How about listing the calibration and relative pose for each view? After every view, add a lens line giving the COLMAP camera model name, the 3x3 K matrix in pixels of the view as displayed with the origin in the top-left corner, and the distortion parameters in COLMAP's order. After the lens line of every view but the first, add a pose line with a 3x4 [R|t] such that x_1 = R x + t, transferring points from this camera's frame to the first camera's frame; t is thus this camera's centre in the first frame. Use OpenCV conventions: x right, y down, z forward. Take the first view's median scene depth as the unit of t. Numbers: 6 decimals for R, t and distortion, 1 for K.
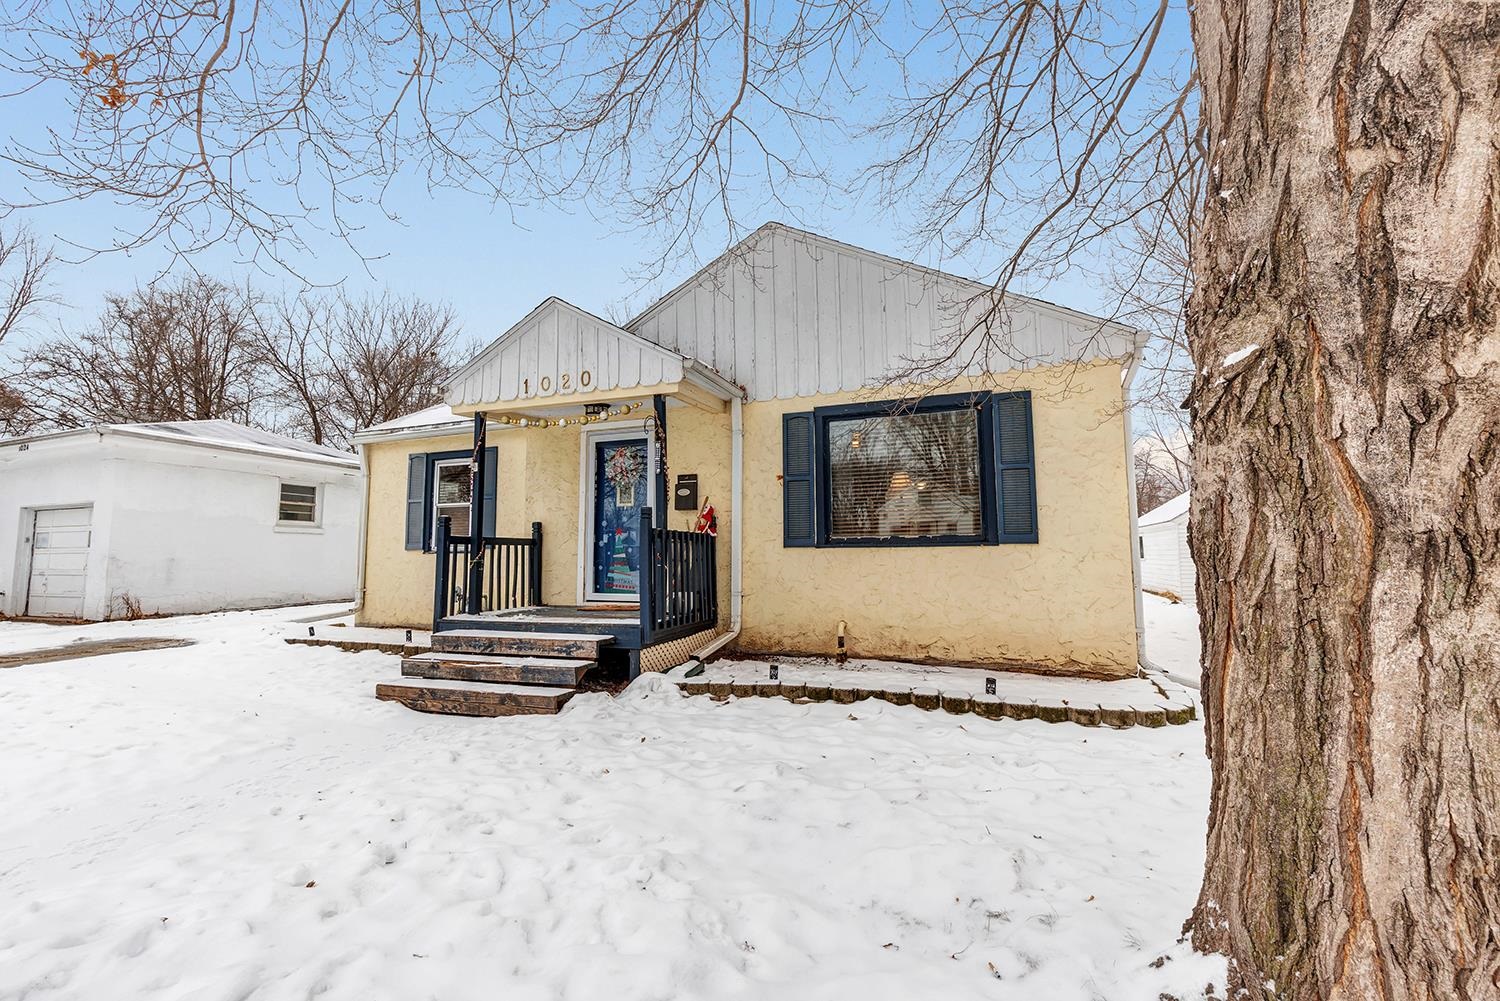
lens RADIAL K [[620.3, 0, 750.0], [0, 620.3, 500.5], [0, 0, 1]] dist [-0.002108, 0.000013]
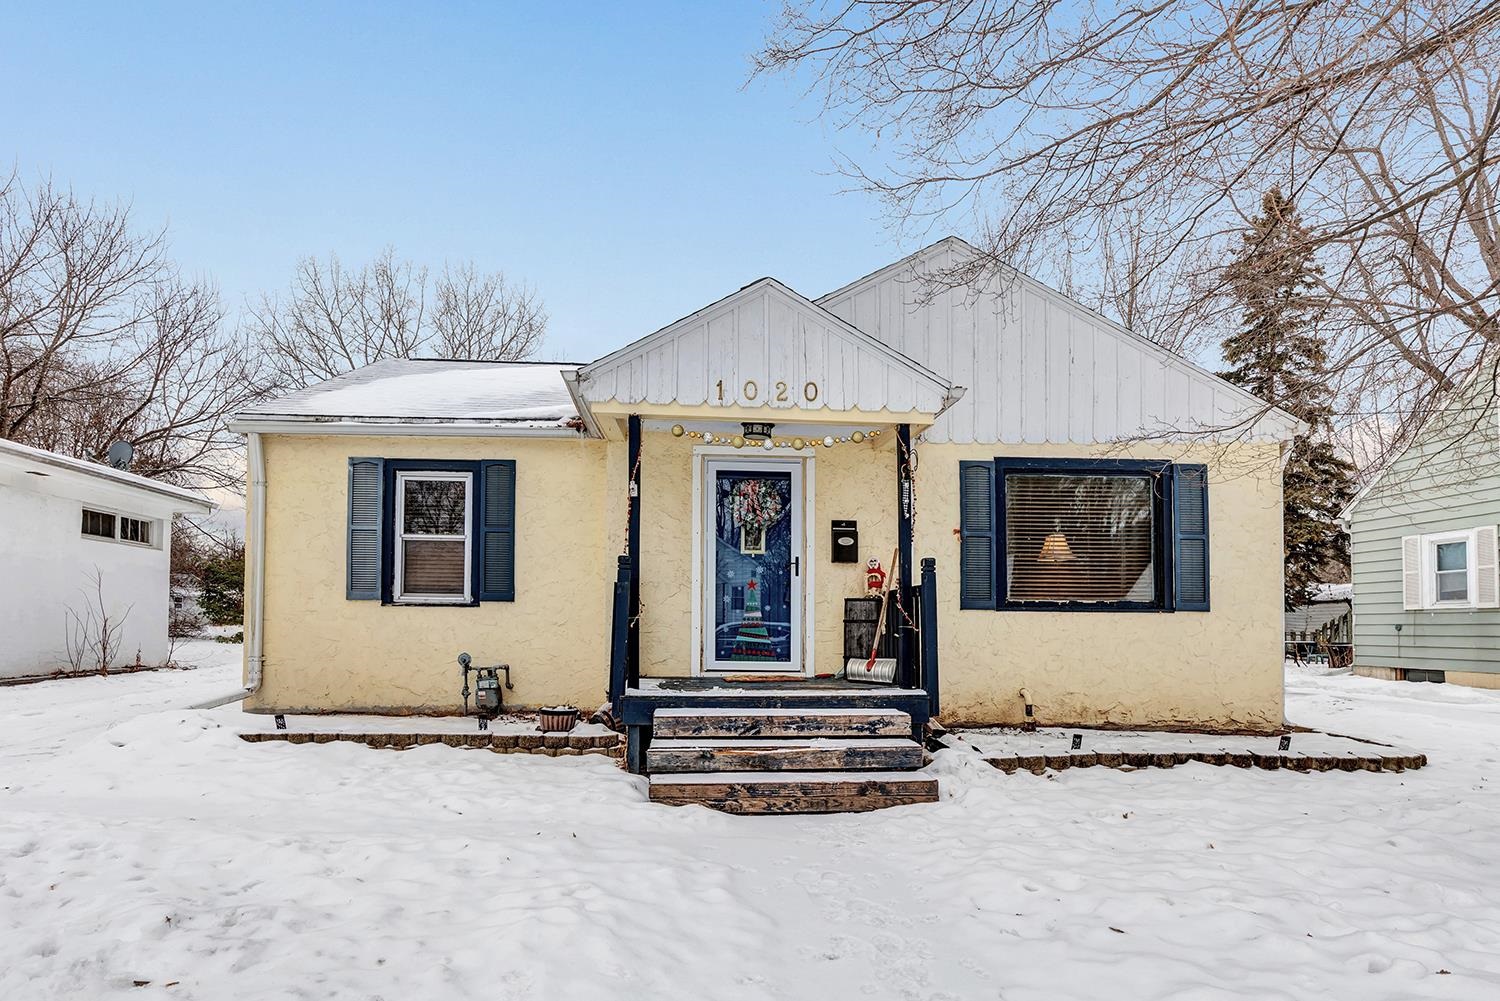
lens RADIAL K [[726.6, 0, 748.0], [0, 726.6, 602.1], [0, 0, 1]] dist [-0.001135, -0.000329]
pose [[0.921873, 0.028031, 0.386477, -0.710451], [-0.052066, 0.997296, 0.051862, 0.028831], [-0.383978, -0.067933, 0.920840, 0.159410]]
